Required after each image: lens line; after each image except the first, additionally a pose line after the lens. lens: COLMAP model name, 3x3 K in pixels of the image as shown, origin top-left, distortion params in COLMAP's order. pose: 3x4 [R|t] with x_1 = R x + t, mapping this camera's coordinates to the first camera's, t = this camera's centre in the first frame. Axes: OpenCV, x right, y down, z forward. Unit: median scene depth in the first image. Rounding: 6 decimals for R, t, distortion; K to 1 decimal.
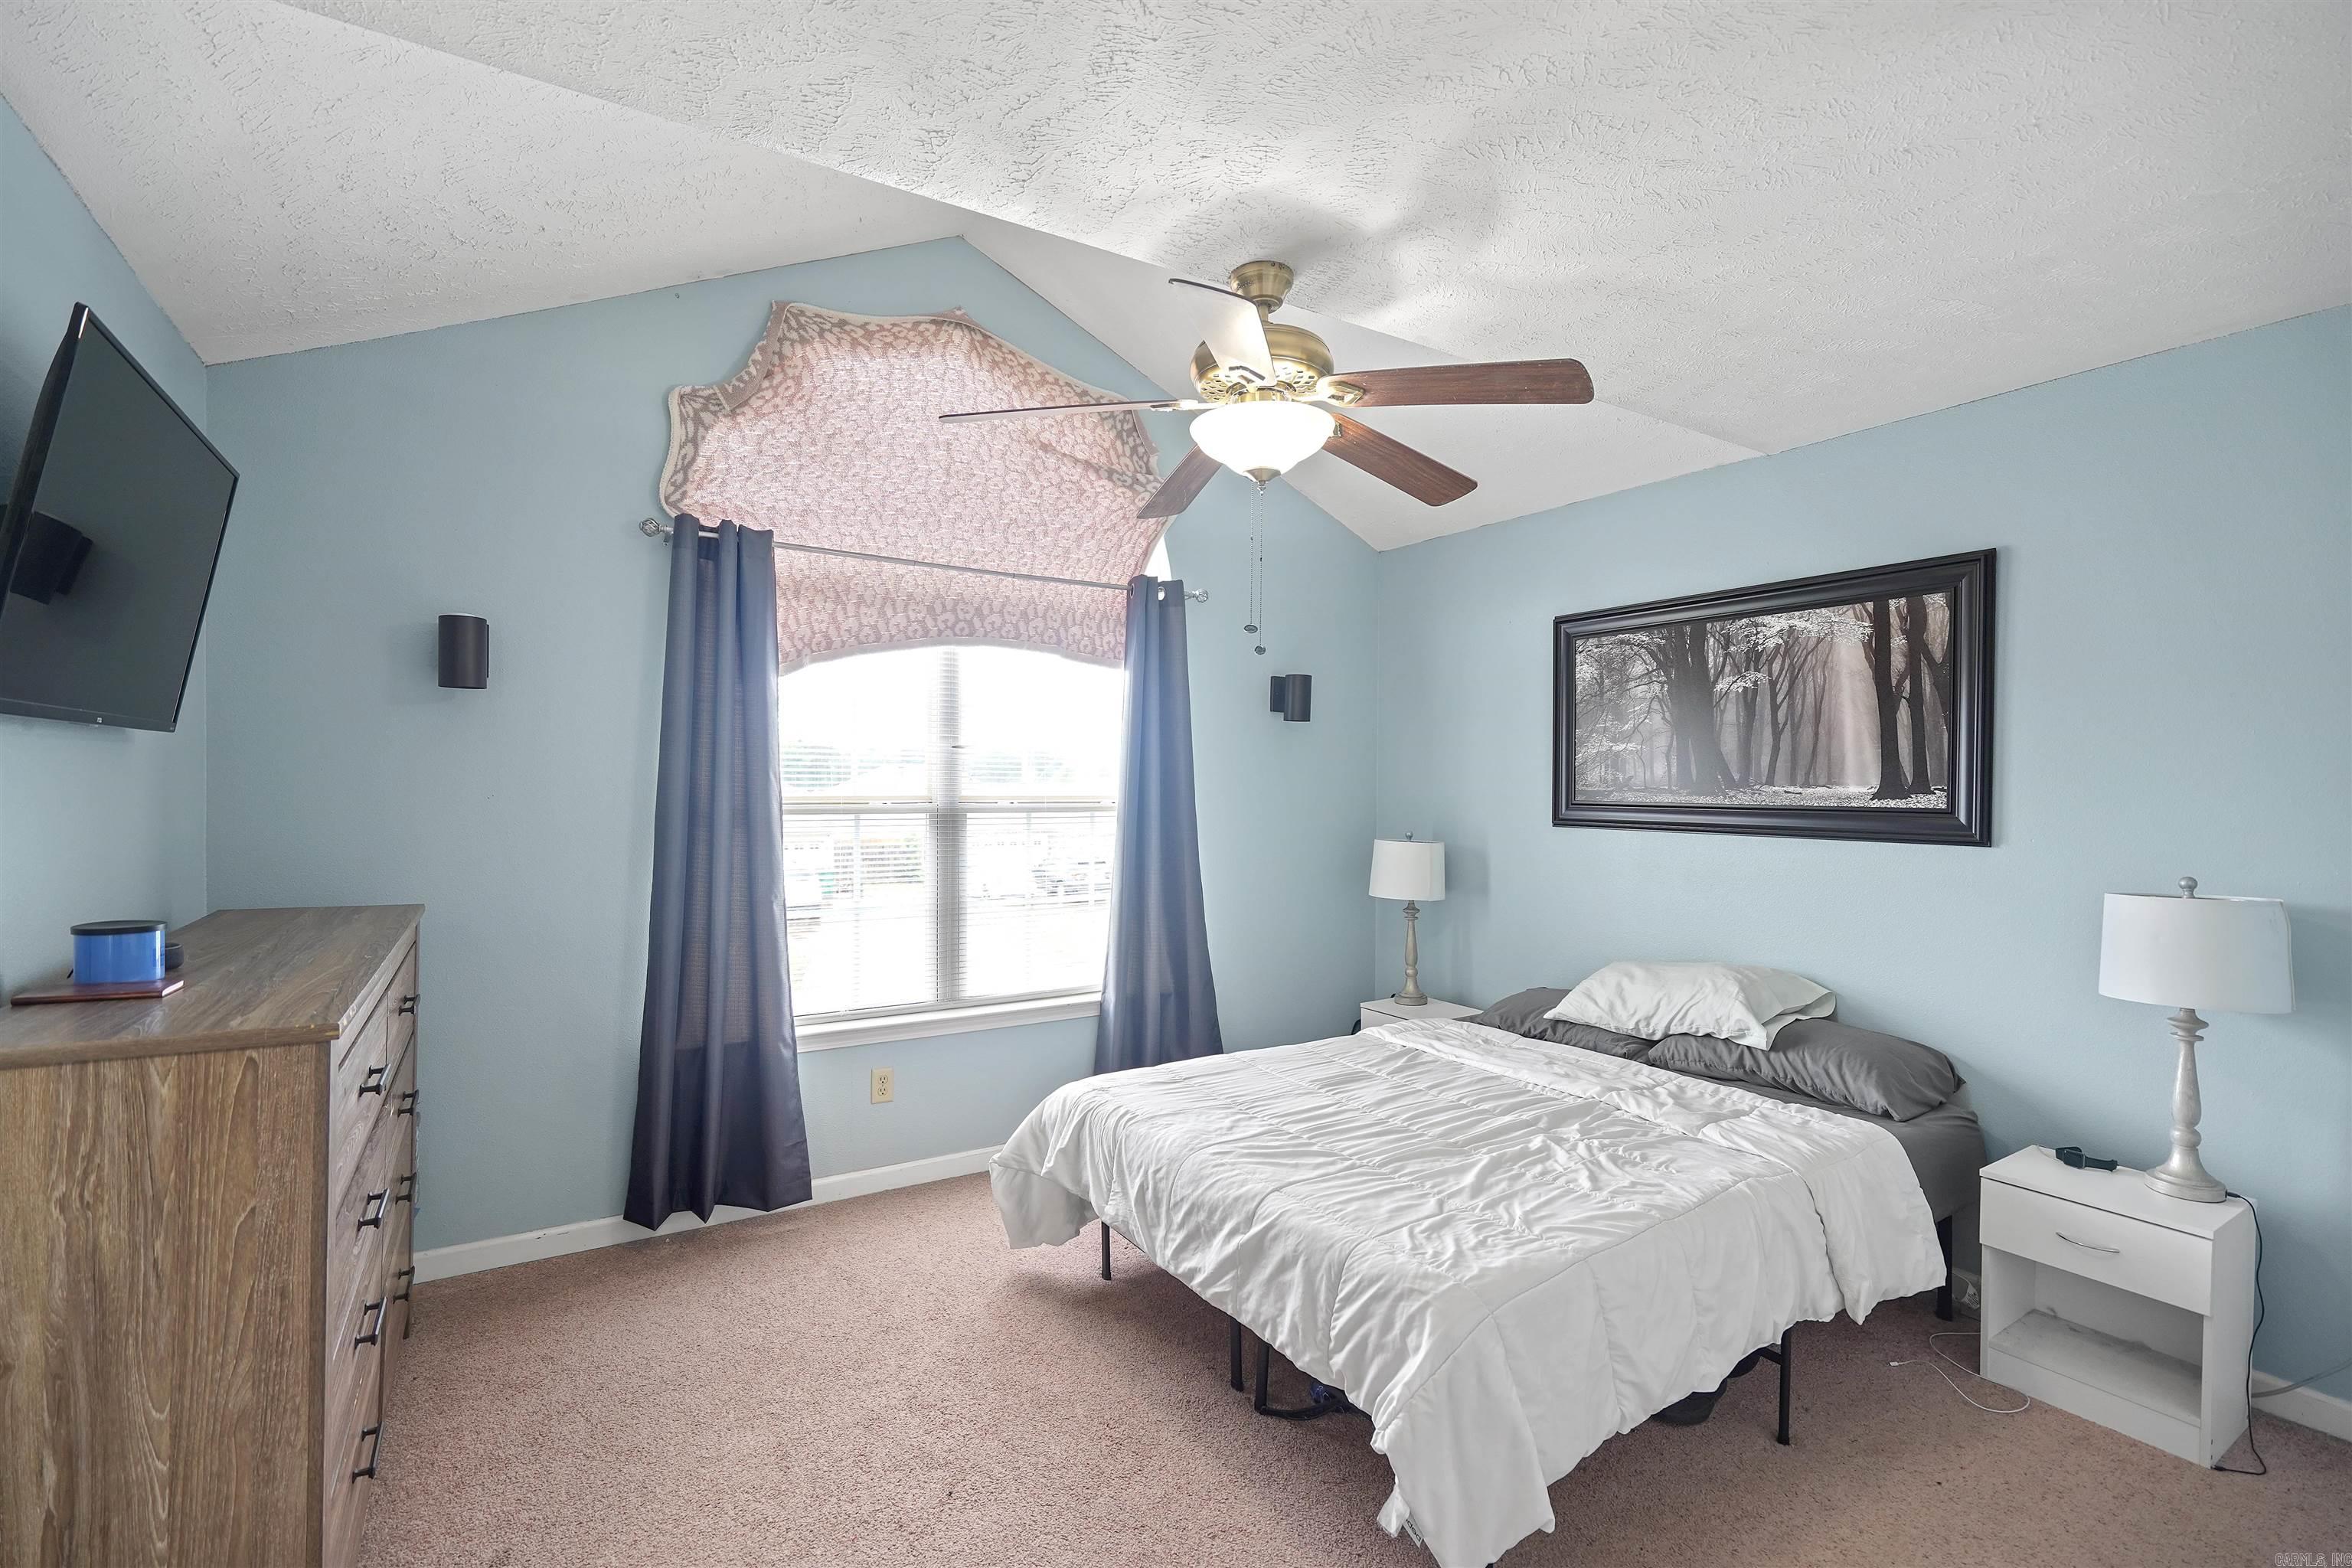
lens RADIAL K [[1058.4, 0, 1174.4], [0, 1058.4, 795.5], [0, 0, 1]] dist [-0.001411, -0.000054]
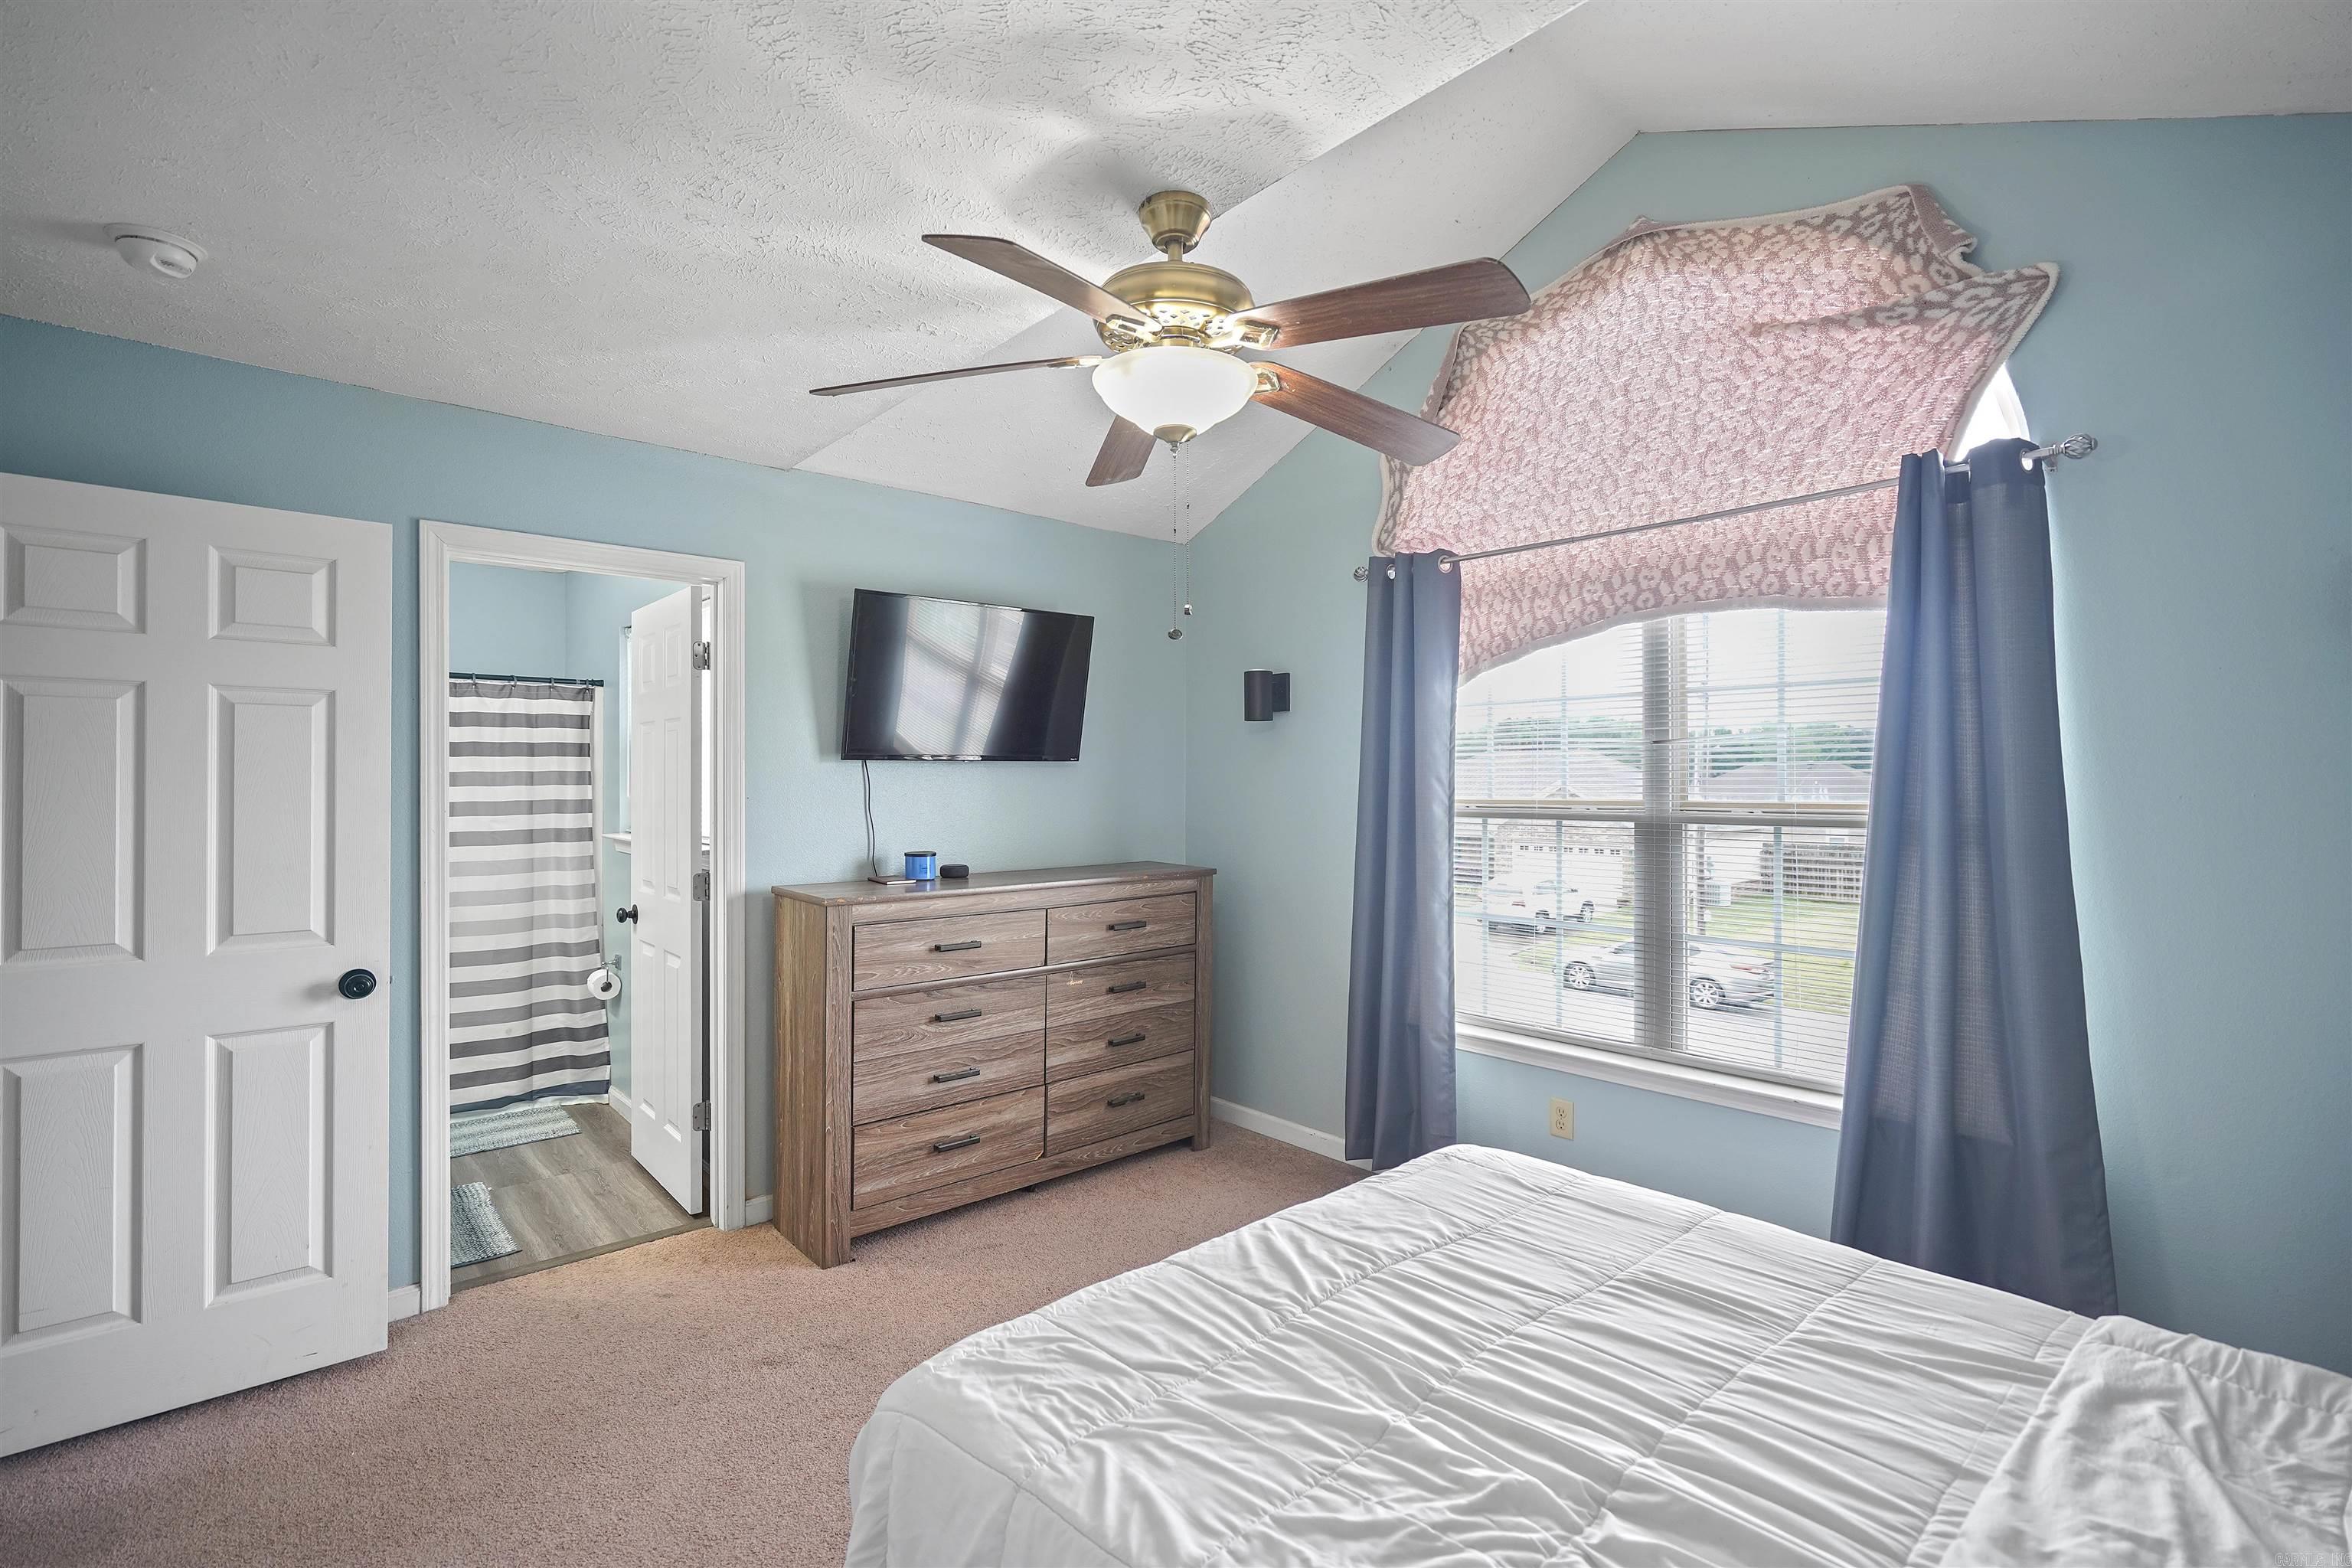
lens RADIAL K [[1061.0, 0, 1182.8], [0, 1061.0, 779.1], [0, 0, 1]] dist [-0.002233, 0.000280]
pose [[0.170303, -0.009292, -0.985348, 0.610762], [-0.010350, 0.999884, -0.011218, -0.004712], [0.985337, 0.012109, 0.170187, 0.555708]]
